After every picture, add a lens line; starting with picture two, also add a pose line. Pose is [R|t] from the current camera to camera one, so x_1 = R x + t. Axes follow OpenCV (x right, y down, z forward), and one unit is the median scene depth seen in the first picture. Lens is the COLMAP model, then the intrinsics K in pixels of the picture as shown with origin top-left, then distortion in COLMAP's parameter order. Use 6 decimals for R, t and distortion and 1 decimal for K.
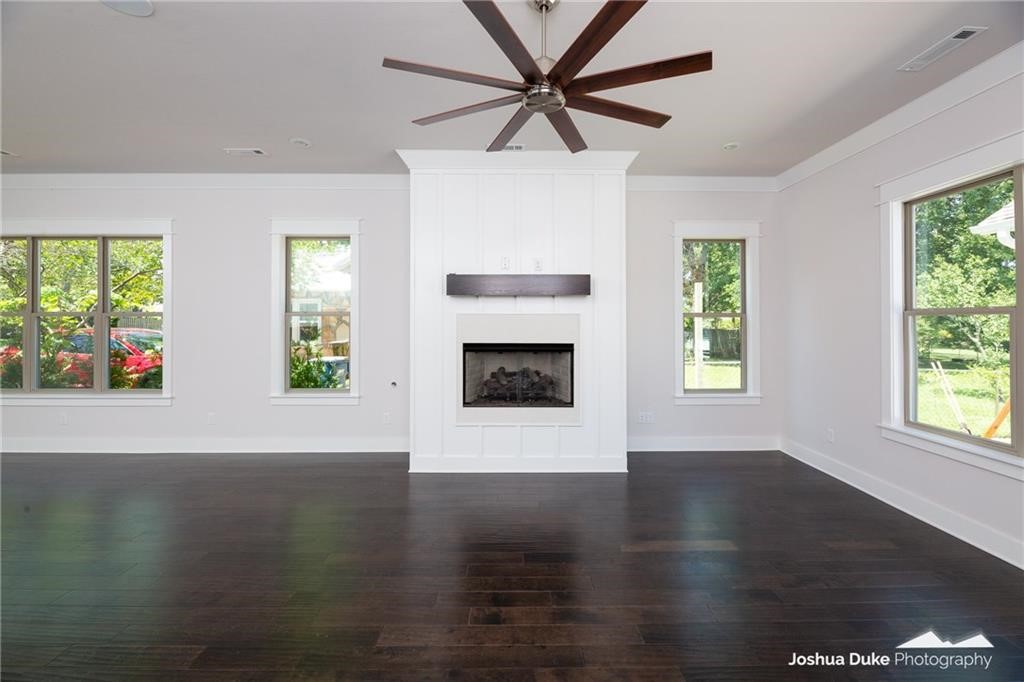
lens RADIAL K [[428.7, 0, 515.8], [0, 428.7, 325.1], [0, 0, 1]] dist [-0.008669, -0.000314]
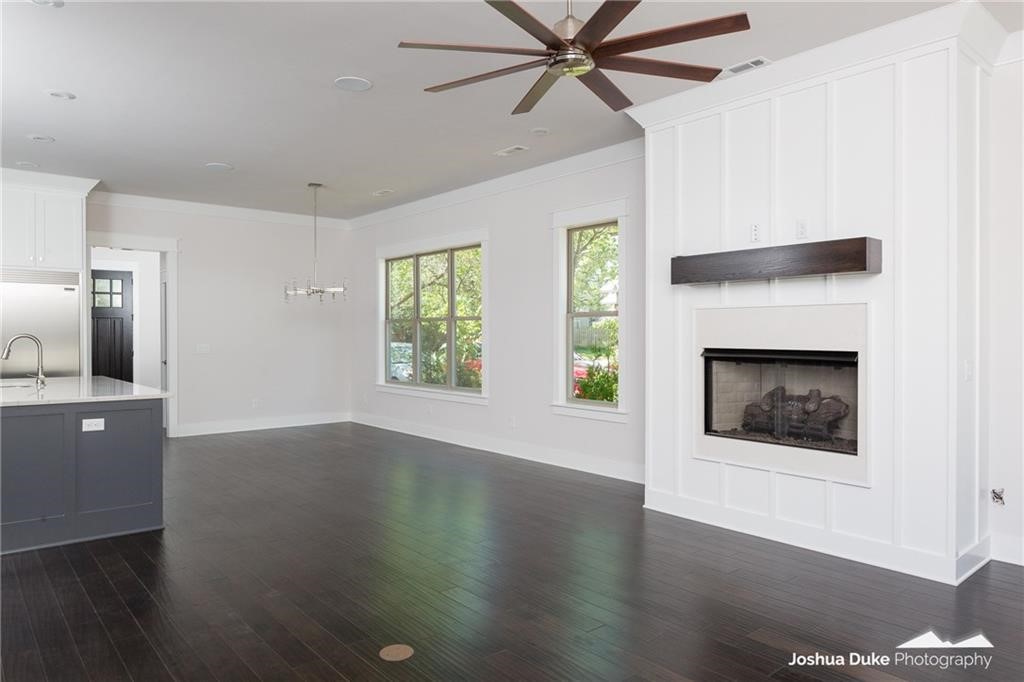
lens RADIAL K [[680.7, 0, 512.0], [0, 680.7, 341.0], [0, 0, 1]] dist [-0.000513, -0.000576]
pose [[0.628505, 0.003843, -0.777796, 0.584206], [0.016835, 0.999686, 0.018544, 0.001034], [0.777623, -0.024749, 0.628244, 0.005095]]
